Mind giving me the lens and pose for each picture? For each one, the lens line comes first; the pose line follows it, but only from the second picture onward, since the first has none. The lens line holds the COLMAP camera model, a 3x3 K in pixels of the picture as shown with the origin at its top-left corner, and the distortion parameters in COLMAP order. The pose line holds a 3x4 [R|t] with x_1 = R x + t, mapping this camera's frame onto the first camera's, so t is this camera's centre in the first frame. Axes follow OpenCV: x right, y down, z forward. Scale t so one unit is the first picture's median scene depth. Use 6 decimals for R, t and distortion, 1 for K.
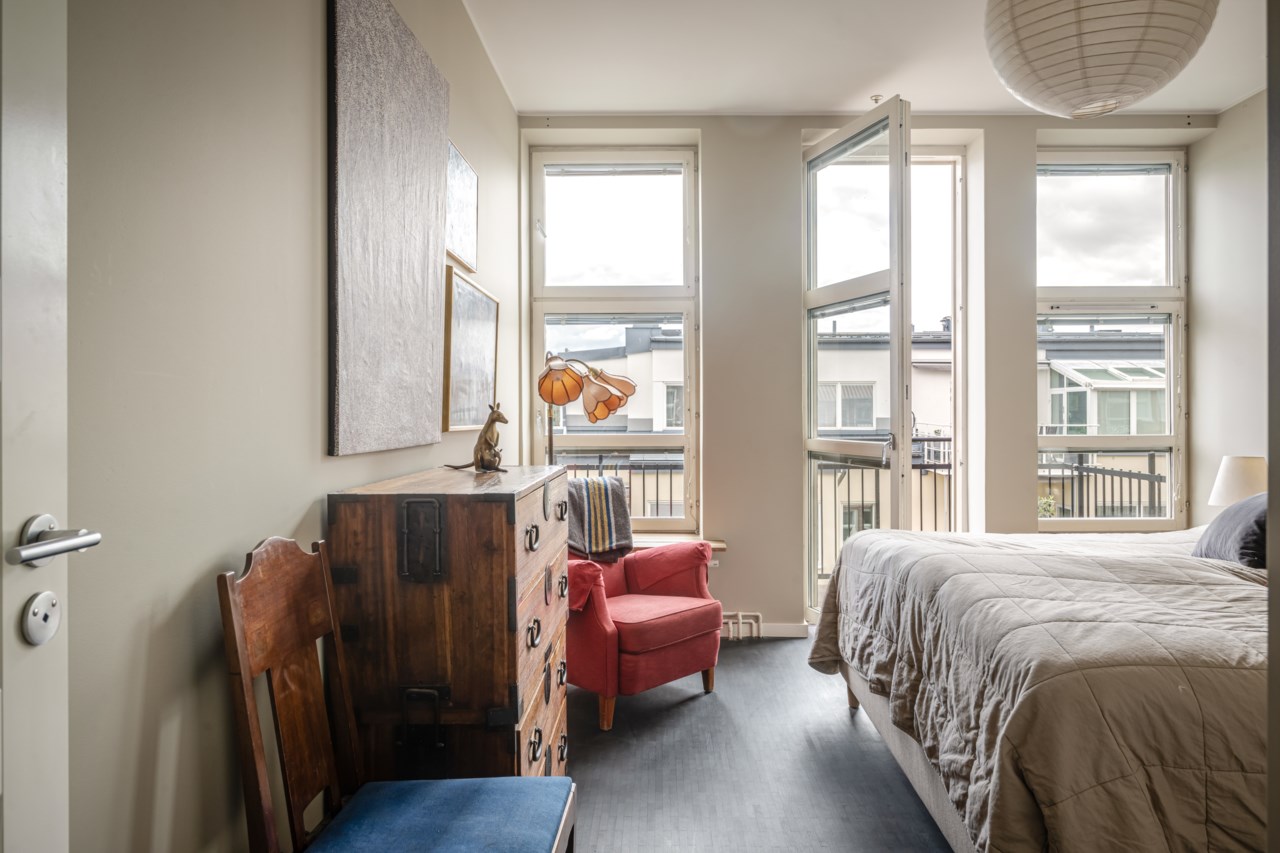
lens RADIAL K [[835.6, 0, 640.0], [0, 835.6, 426.5], [0, 0, 1]] dist [-0.000010, 0.003652]
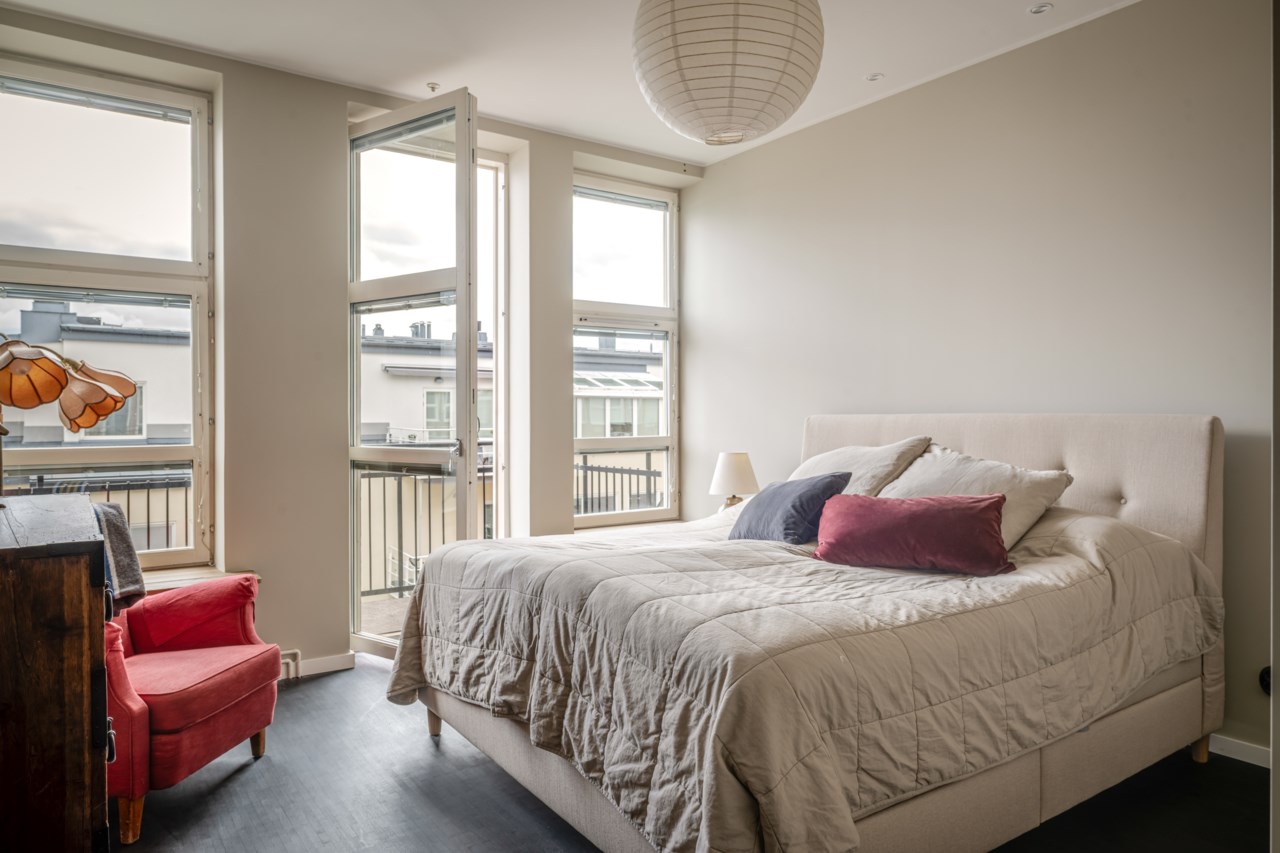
lens RADIAL K [[835.6, 0, 640.0], [0, 835.6, 426.5], [0, 0, 1]] dist [-0.000010, 0.003652]
pose [[0.798164, -0.009747, 0.602361, -0.117397], [0.013250, 0.999911, -0.001378, -0.002291], [-0.602294, 0.009082, 0.798223, 0.116674]]
